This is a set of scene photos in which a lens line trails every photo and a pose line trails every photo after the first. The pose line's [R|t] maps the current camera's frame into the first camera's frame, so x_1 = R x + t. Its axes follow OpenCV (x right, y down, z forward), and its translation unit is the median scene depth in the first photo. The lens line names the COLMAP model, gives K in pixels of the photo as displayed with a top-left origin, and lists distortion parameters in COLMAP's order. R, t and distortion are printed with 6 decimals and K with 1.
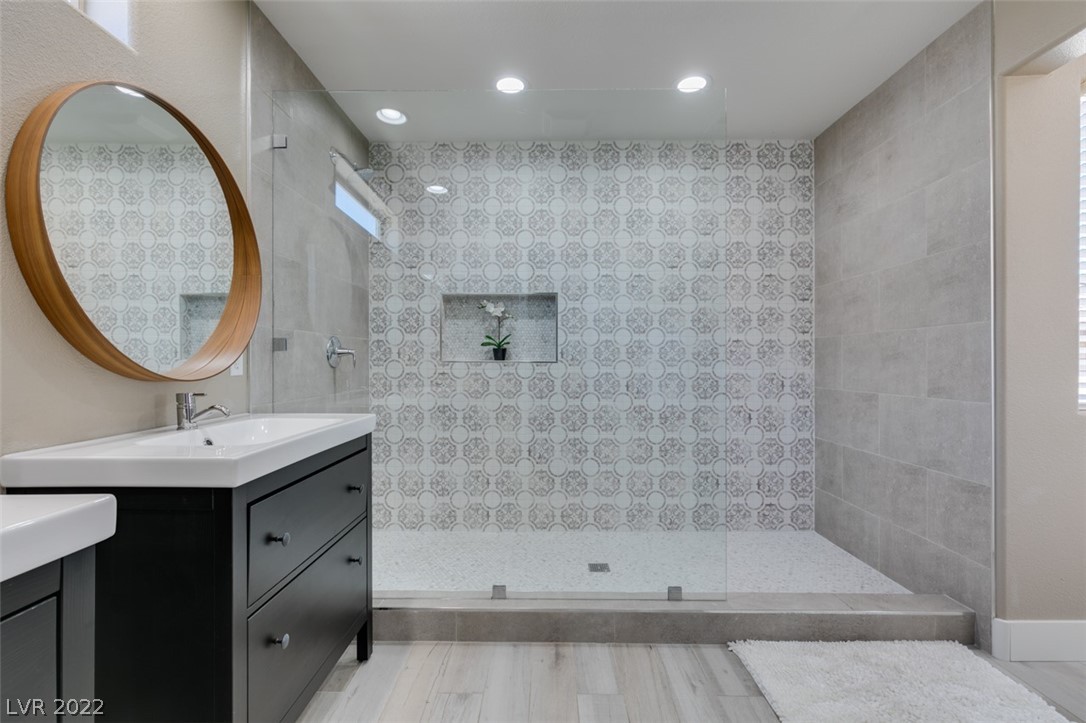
lens RADIAL K [[479.7, 0, 537.1], [0, 479.7, 361.0], [0, 0, 1]] dist [-0.000424, -0.000352]
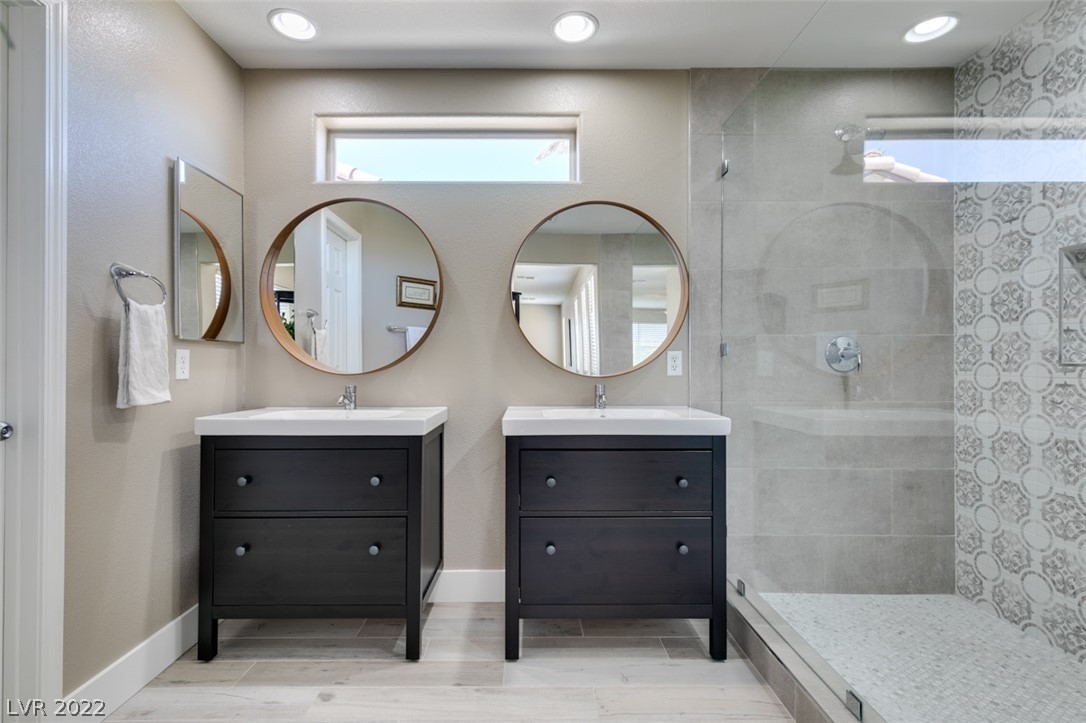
lens RADIAL K [[479.7, 0, 537.7], [0, 479.7, 363.8], [0, 0, 1]] dist [-0.000424, -0.000352]
pose [[0.042531, -0.001992, -0.999093, 0.360733], [-0.000826, 0.999998, -0.002029, 0.001637], [0.999095, 0.000911, 0.042529, 0.330076]]
